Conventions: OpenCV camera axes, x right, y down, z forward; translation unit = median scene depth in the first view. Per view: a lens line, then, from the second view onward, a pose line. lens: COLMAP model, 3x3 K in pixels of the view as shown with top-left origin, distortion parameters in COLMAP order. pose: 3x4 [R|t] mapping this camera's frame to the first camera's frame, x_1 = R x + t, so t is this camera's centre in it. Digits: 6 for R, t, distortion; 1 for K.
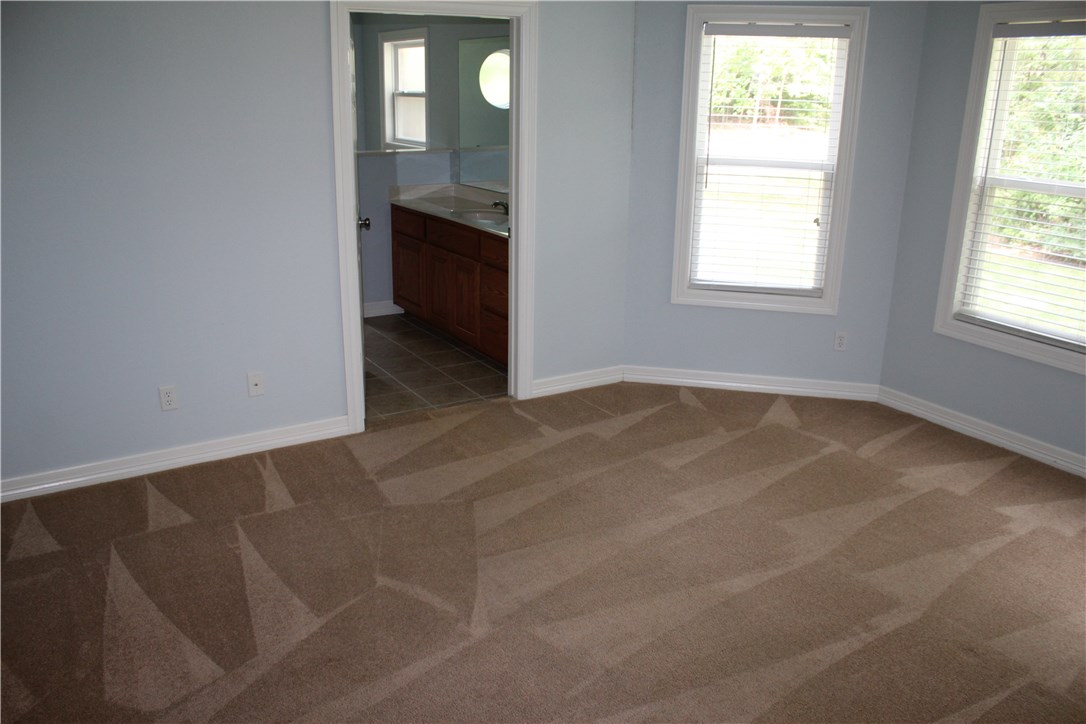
lens RADIAL K [[904.3, 0, 541.8], [0, 904.3, 368.2], [0, 0, 1]] dist [-0.183620, 0.181353]
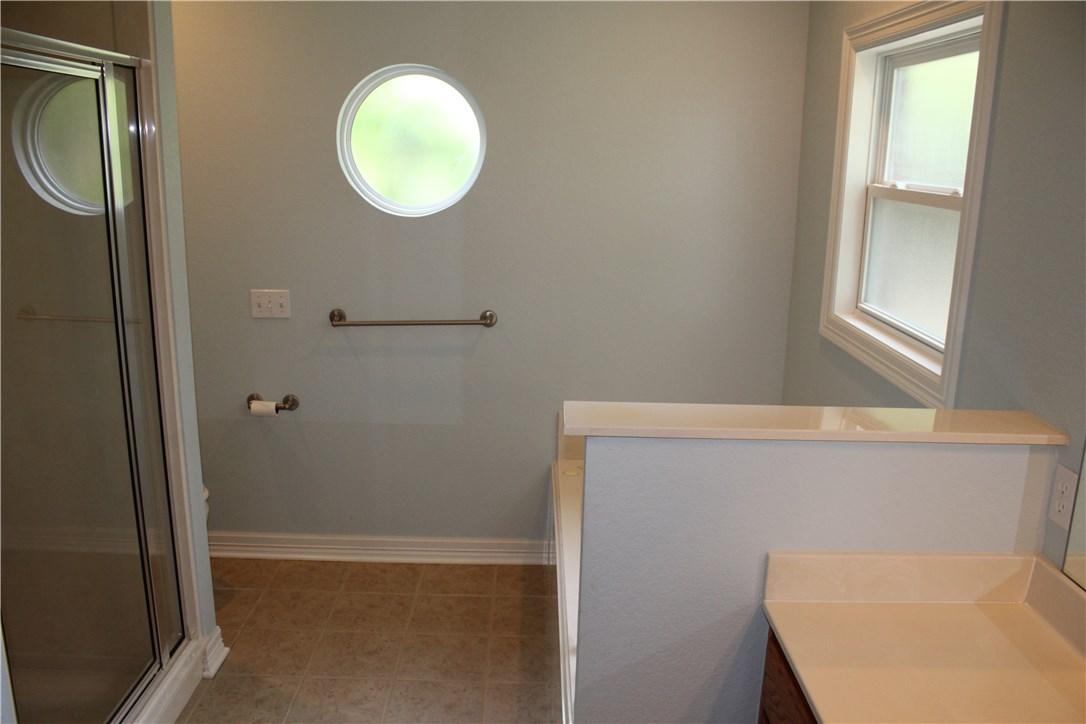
lens RADIAL K [[904.3, 0, 541.8], [0, 904.3, 368.2], [0, 0, 1]] dist [-0.183620, 0.181353]
pose [[0.856696, 0.123958, -0.500706, -0.099822], [-0.167373, 0.984976, -0.042523, -0.218293], [0.487912, 0.120234, 0.864573, 0.688629]]
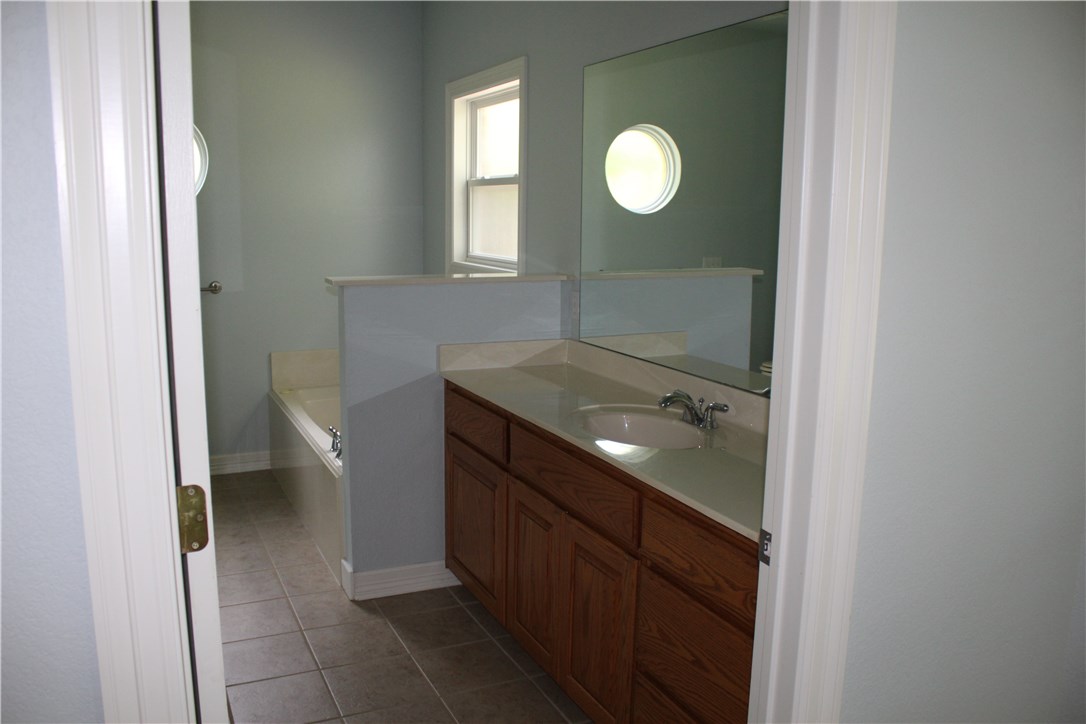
lens RADIAL K [[904.3, 0, 541.8], [0, 904.3, 368.2], [0, 0, 1]] dist [-0.183620, 0.181353]
pose [[0.993906, 0.015951, -0.109067, -0.053713], [-0.030740, 0.990329, -0.135293, -0.114191], [0.105854, 0.137822, 0.984784, 0.466402]]
